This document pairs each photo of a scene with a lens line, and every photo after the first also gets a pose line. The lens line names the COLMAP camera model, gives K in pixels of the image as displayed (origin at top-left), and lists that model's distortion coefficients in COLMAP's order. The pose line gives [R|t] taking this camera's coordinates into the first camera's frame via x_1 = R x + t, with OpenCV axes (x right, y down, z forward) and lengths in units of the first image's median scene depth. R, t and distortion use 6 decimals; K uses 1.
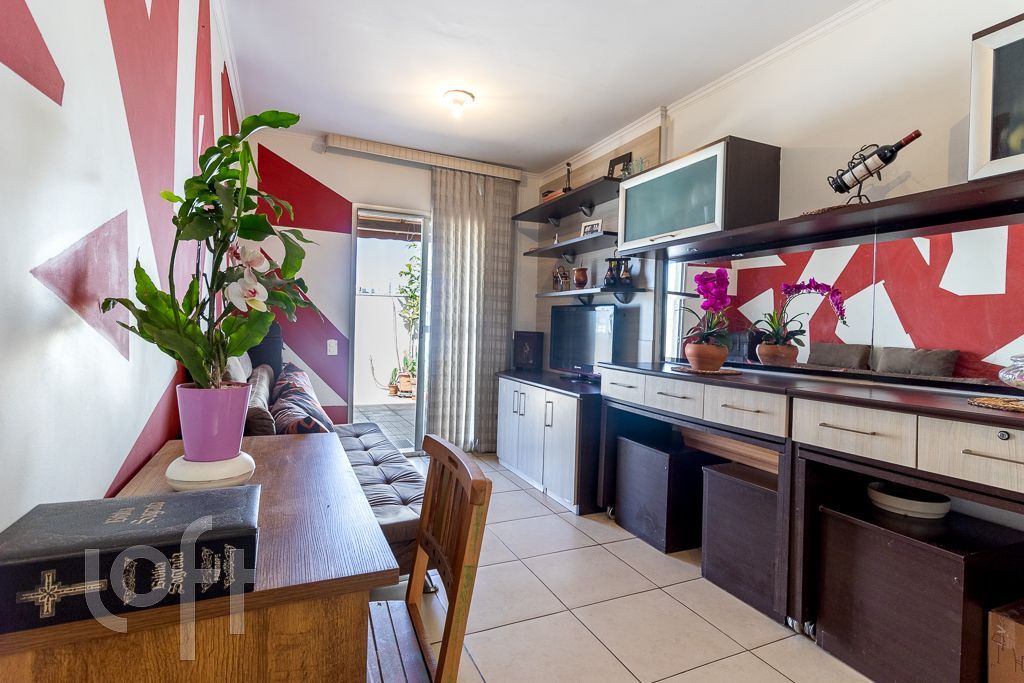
lens RADIAL K [[499.7, 0, 496.8], [0, 499.7, 361.6], [0, 0, 1]] dist [0.000914, -0.000108]
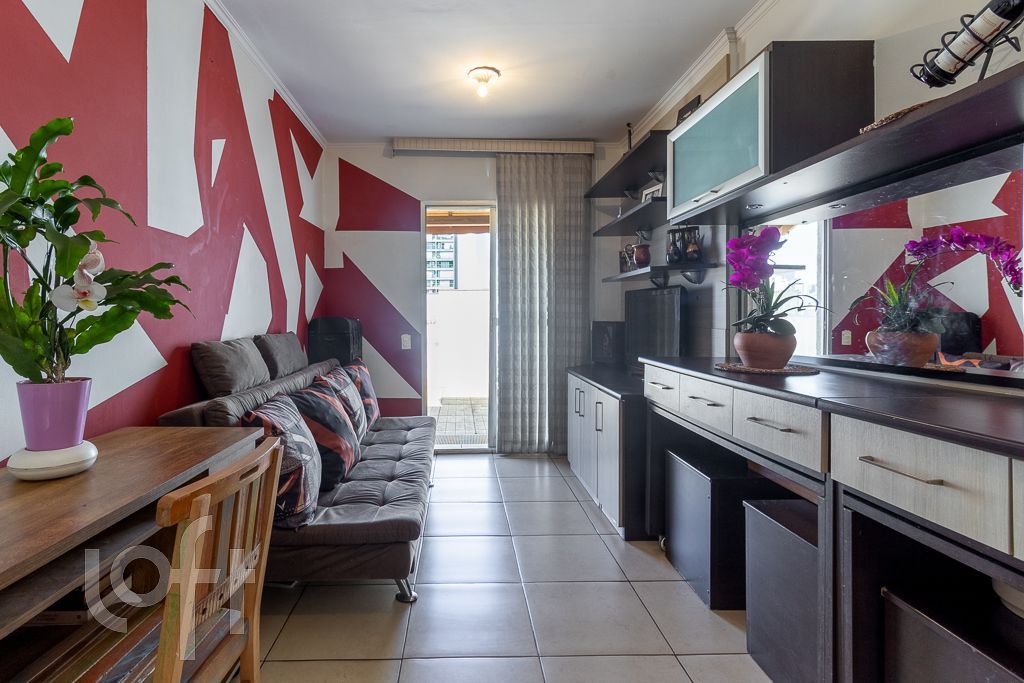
lens RADIAL K [[493.6, 0, 512.1], [0, 493.6, 347.1], [0, 0, 1]] dist [-0.000117, -0.000089]
pose [[0.918346, -0.006686, -0.395722, 0.285461], [0.001412, 0.999906, -0.013616, -0.003625], [0.395776, 0.011945, 0.918269, 0.148151]]
